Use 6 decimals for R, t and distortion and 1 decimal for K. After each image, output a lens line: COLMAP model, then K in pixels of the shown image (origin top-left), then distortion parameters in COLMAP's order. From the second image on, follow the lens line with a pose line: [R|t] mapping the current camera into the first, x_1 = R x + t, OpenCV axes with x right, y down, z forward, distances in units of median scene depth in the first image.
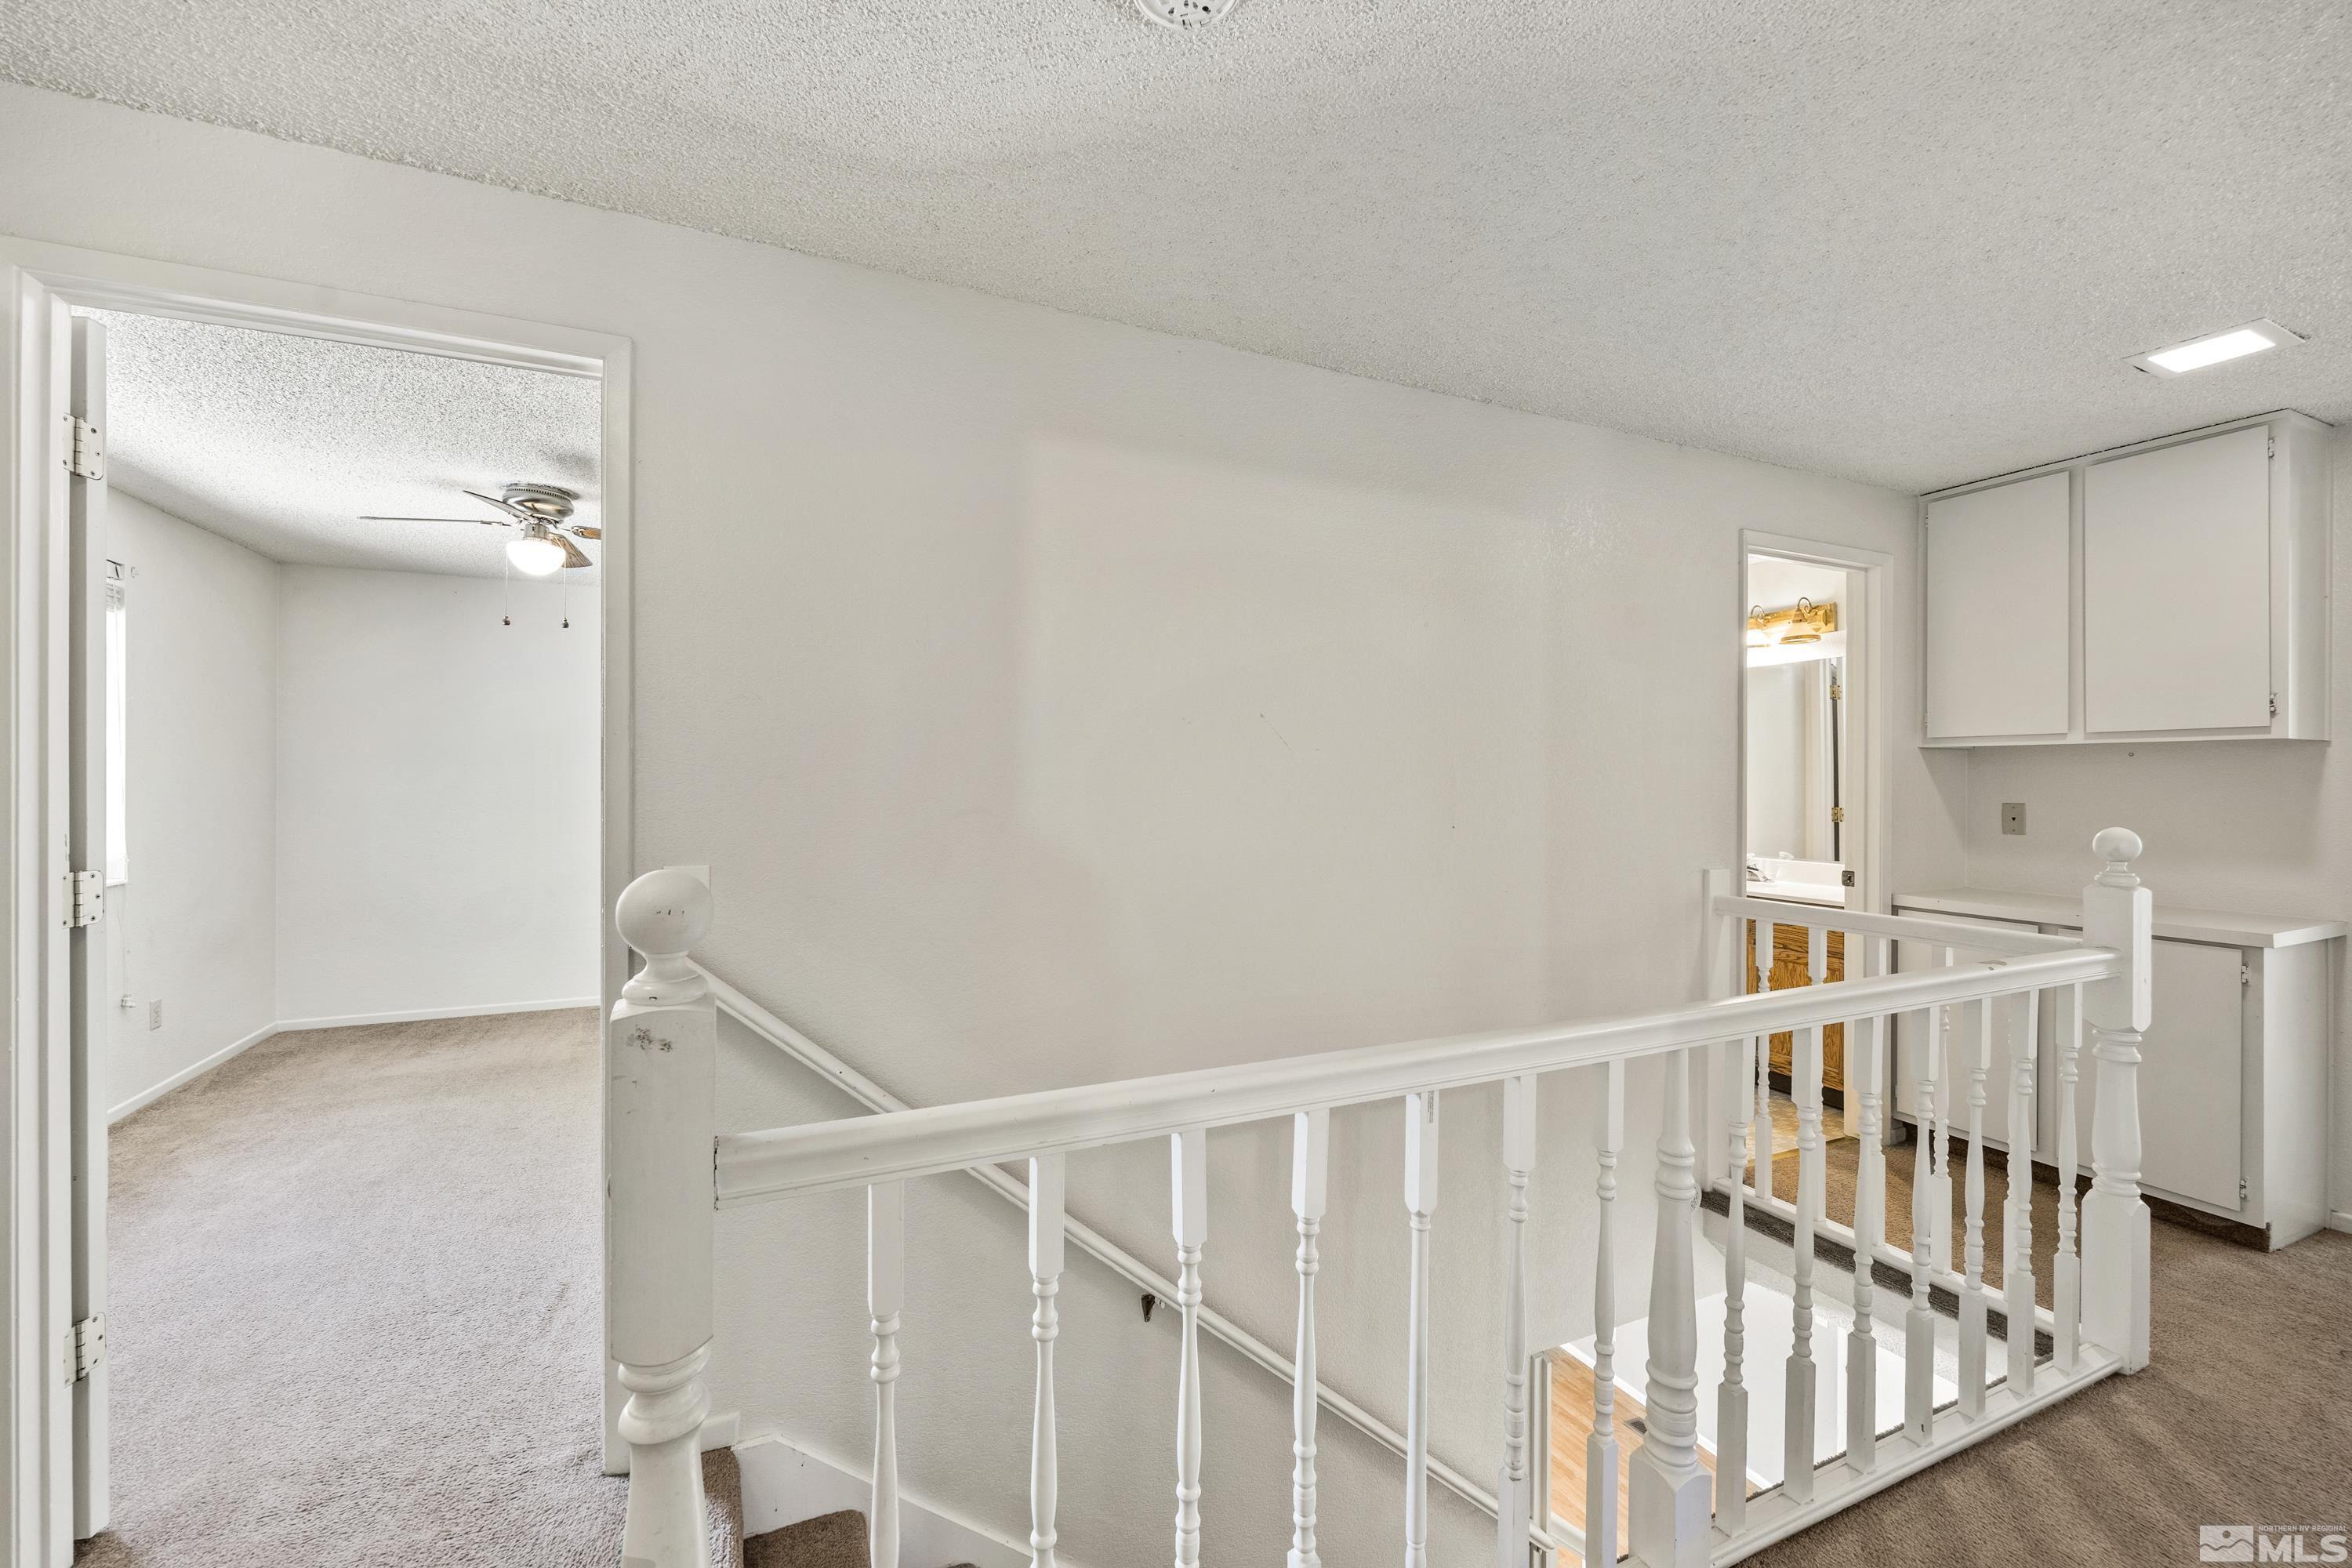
lens RADIAL K [[955.0, 0, 1181.4], [0, 955.0, 781.6], [0, 0, 1]] dist [-0.000805, 0.000123]
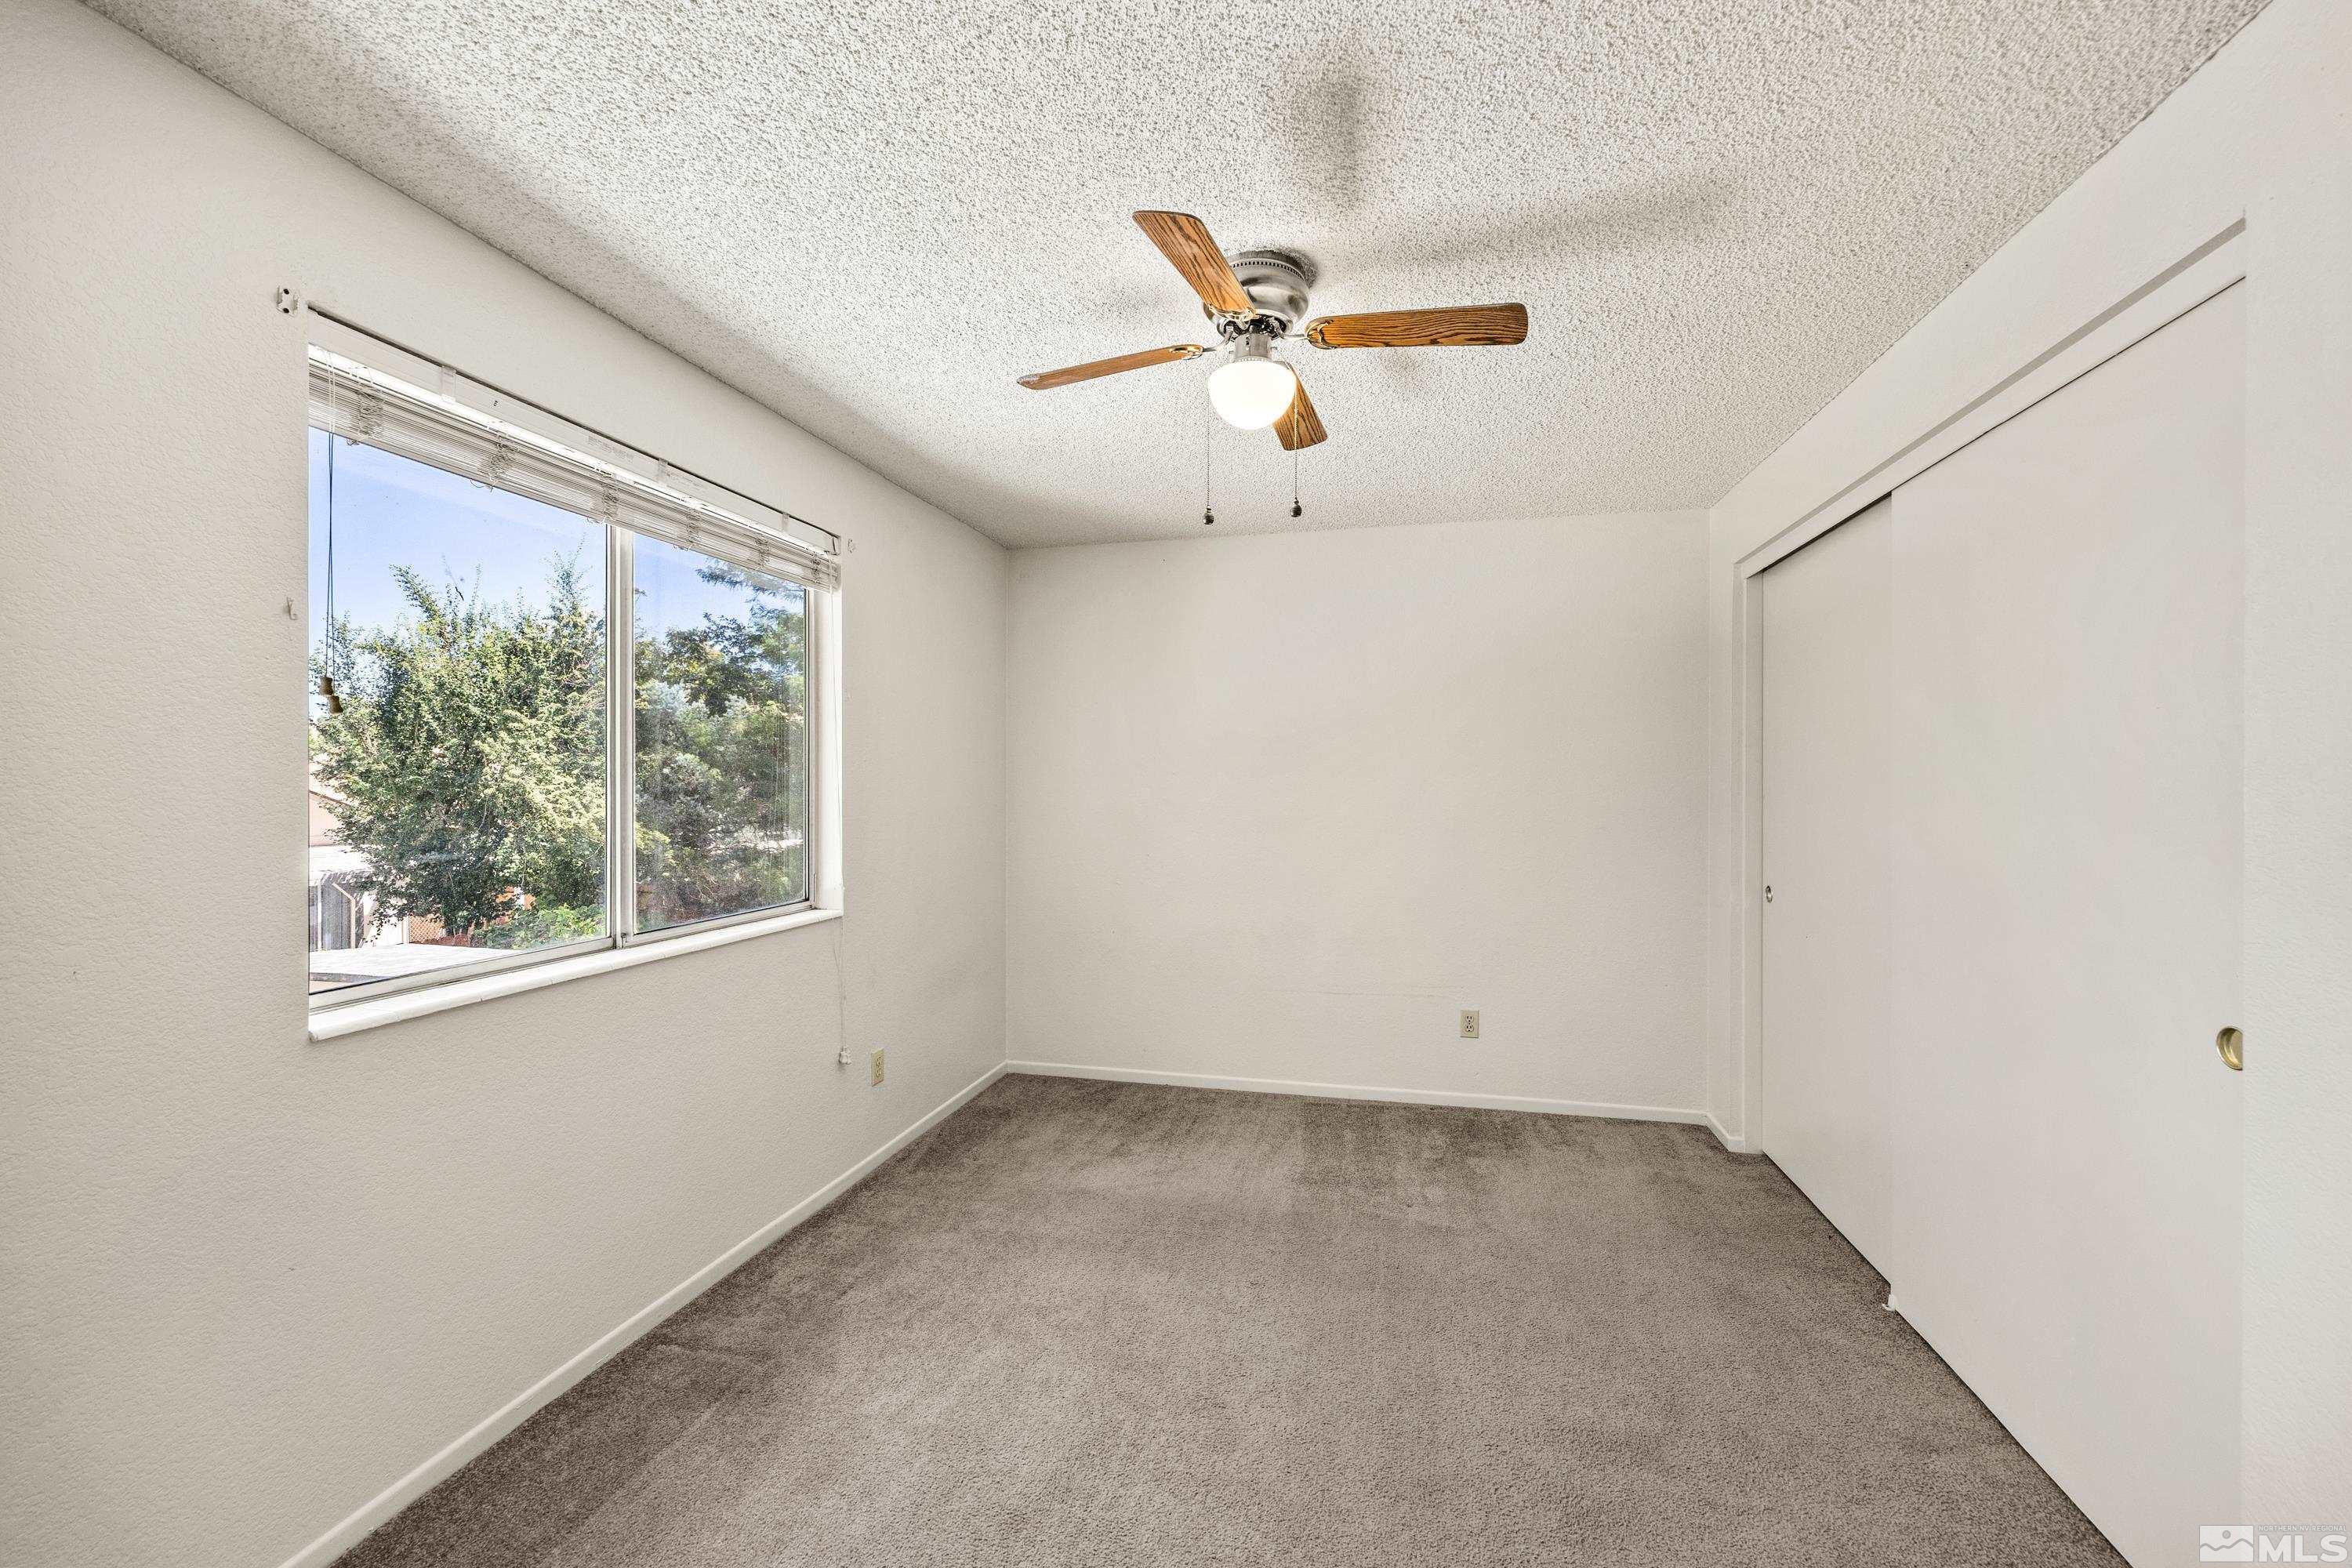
lens RADIAL K [[955.0, 0, 1177.2], [0, 955.0, 789.2], [0, 0, 1]] dist [-0.000805, 0.000123]
pose [[0.790045, -0.001768, -0.613047, -0.342754], [-0.000760, 0.999992, -0.003864, -0.001868], [0.613049, 0.003519, 0.790037, 0.493528]]
